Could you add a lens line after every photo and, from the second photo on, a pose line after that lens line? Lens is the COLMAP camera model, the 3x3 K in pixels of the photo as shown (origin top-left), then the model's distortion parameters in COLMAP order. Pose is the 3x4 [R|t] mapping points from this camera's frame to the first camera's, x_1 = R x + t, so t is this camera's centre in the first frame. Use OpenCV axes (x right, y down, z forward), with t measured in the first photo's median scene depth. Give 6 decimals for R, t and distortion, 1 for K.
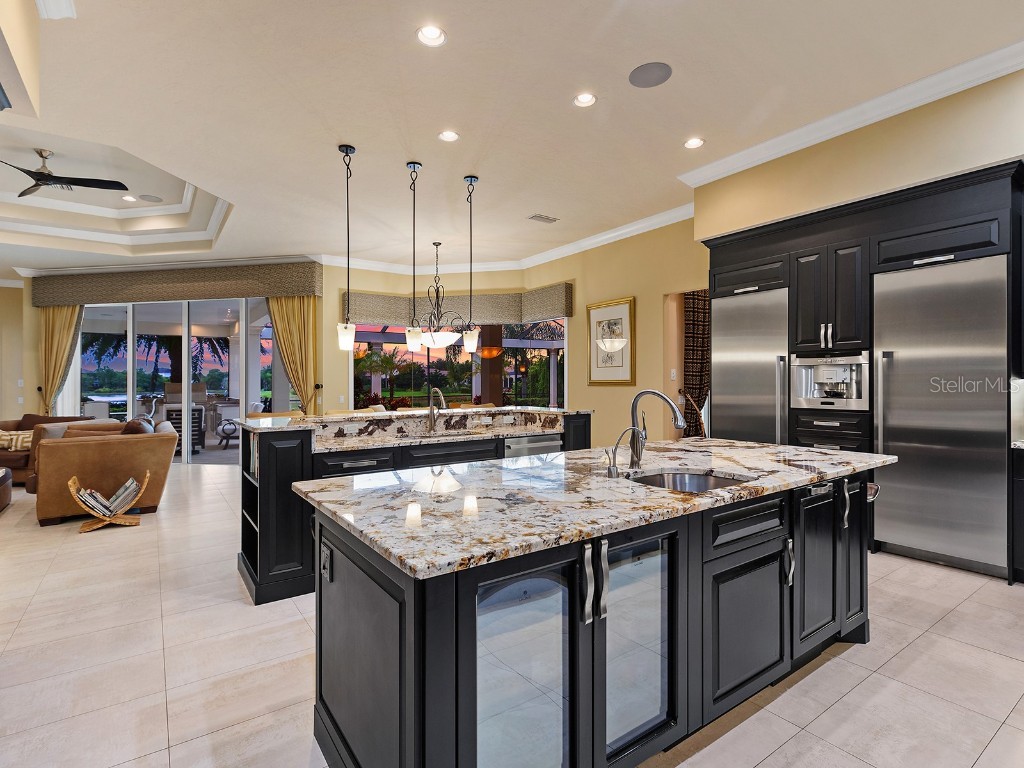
lens RADIAL K [[515.9, 0, 517.1], [0, 515.9, 381.6], [0, 0, 1]] dist [-0.002337, 0.003439]
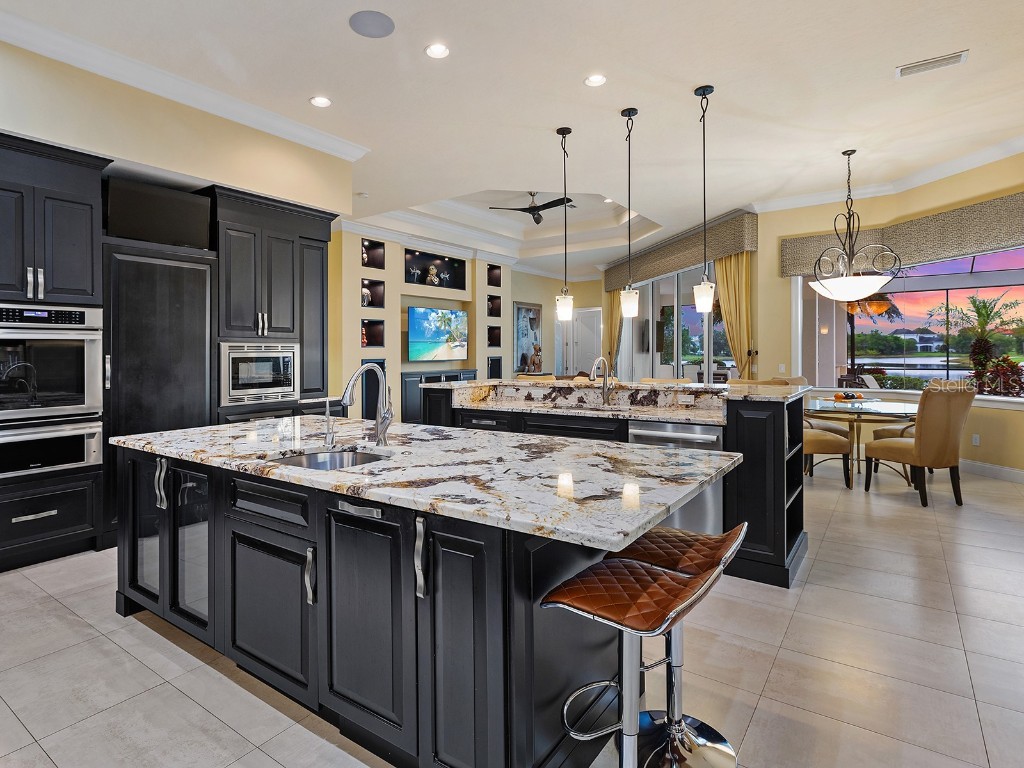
lens RADIAL K [[560.7, 0, 489.0], [0, 560.7, 357.6], [0, 0, 1]] dist [0.001849, 0.003005]
pose [[0.327894, 0.014174, -0.944608, 0.433313], [0.009616, 0.999786, 0.018340, -0.004881], [0.944666, -0.015097, 0.327687, 0.285607]]
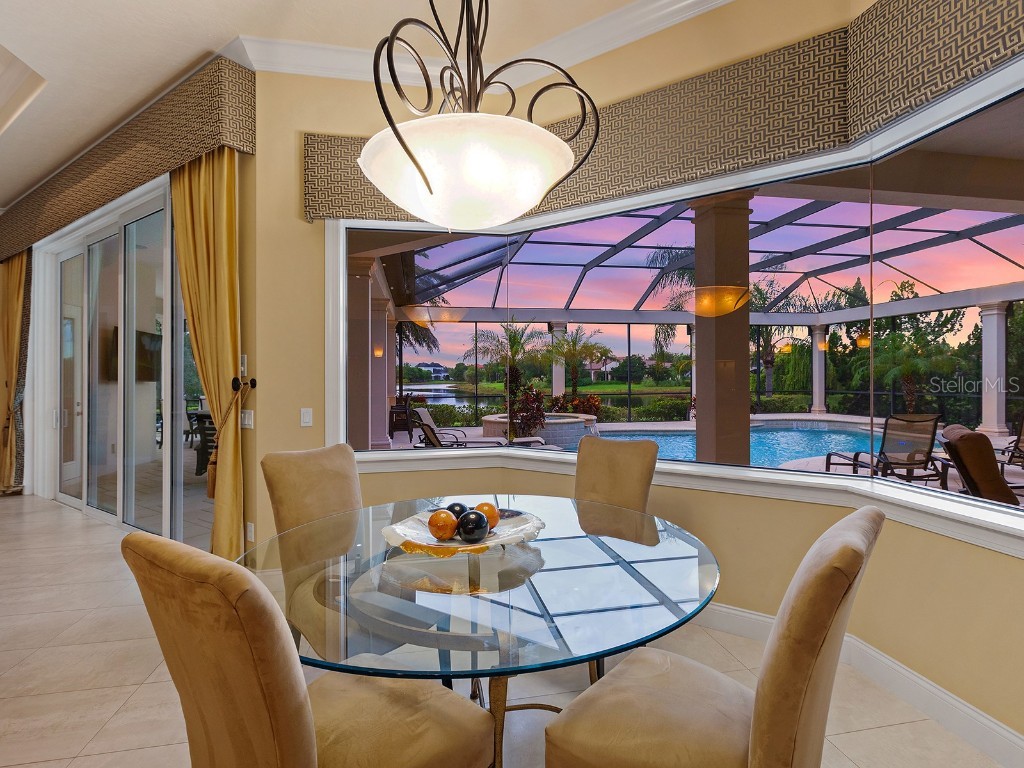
lens RADIAL K [[515.9, 0, 508.7], [0, 515.9, 377.2], [0, 0, 1]] dist [-0.002337, 0.003439]
pose [[0.905846, 0.004159, -0.423587, -0.042870], [-0.001552, 0.999978, 0.006498, 0.001652], [0.423604, -0.005229, 0.905832, 0.828652]]
